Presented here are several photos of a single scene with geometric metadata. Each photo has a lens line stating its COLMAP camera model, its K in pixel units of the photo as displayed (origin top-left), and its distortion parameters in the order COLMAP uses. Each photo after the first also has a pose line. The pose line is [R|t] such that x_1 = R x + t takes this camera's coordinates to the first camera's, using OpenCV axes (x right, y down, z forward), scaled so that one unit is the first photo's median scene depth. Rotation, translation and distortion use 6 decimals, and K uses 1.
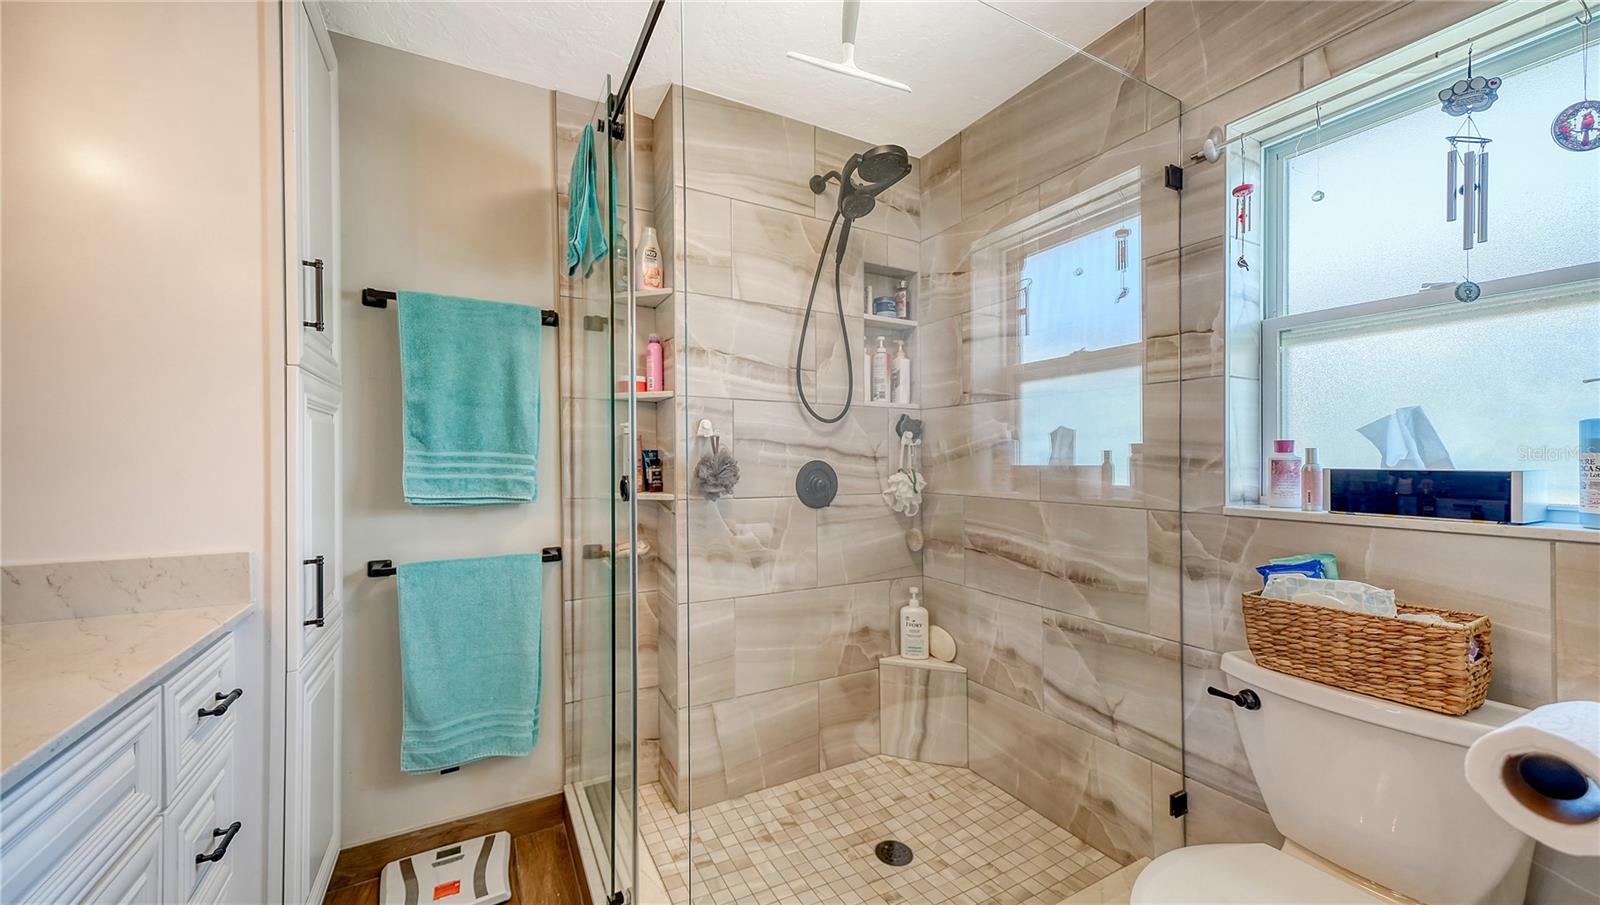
lens RADIAL K [[583.4, 0, 800.5], [0, 583.4, 455.3], [0, 0, 1]] dist [0.014709, -0.000077]
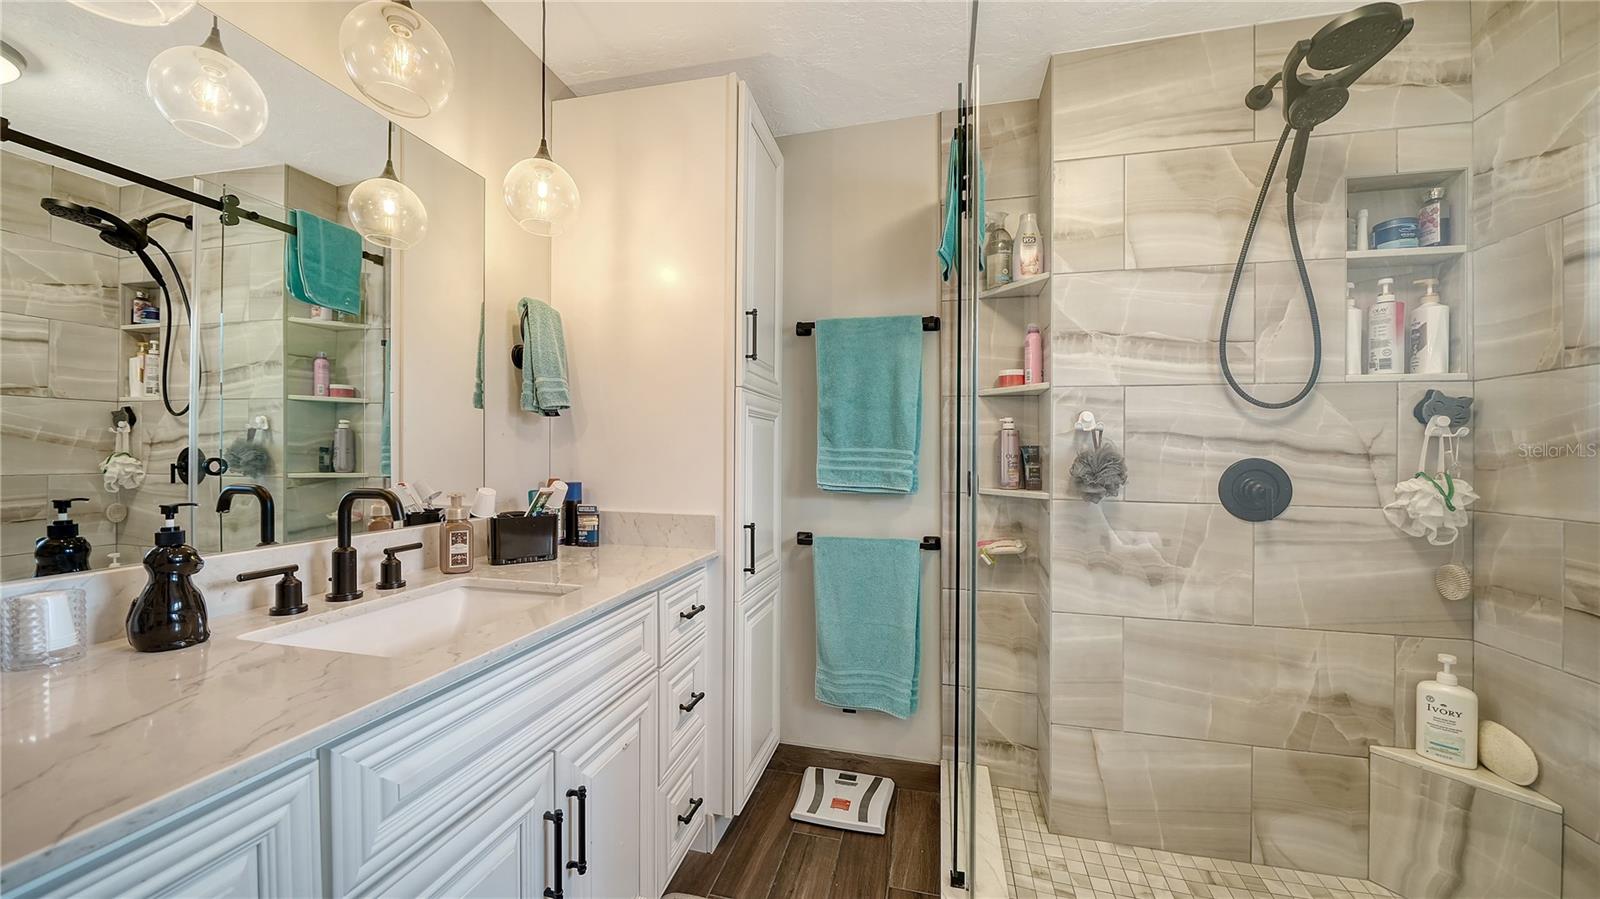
lens RADIAL K [[587.3, 0, 793.7], [0, 587.3, 454.7], [0, 0, 1]] dist [-0.015667, -0.000140]
pose [[0.727537, 0.005558, -0.686046, 0.122321], [-0.003155, 0.999984, 0.004756, 0.002285], [0.686062, -0.001296, 0.727542, 0.039435]]
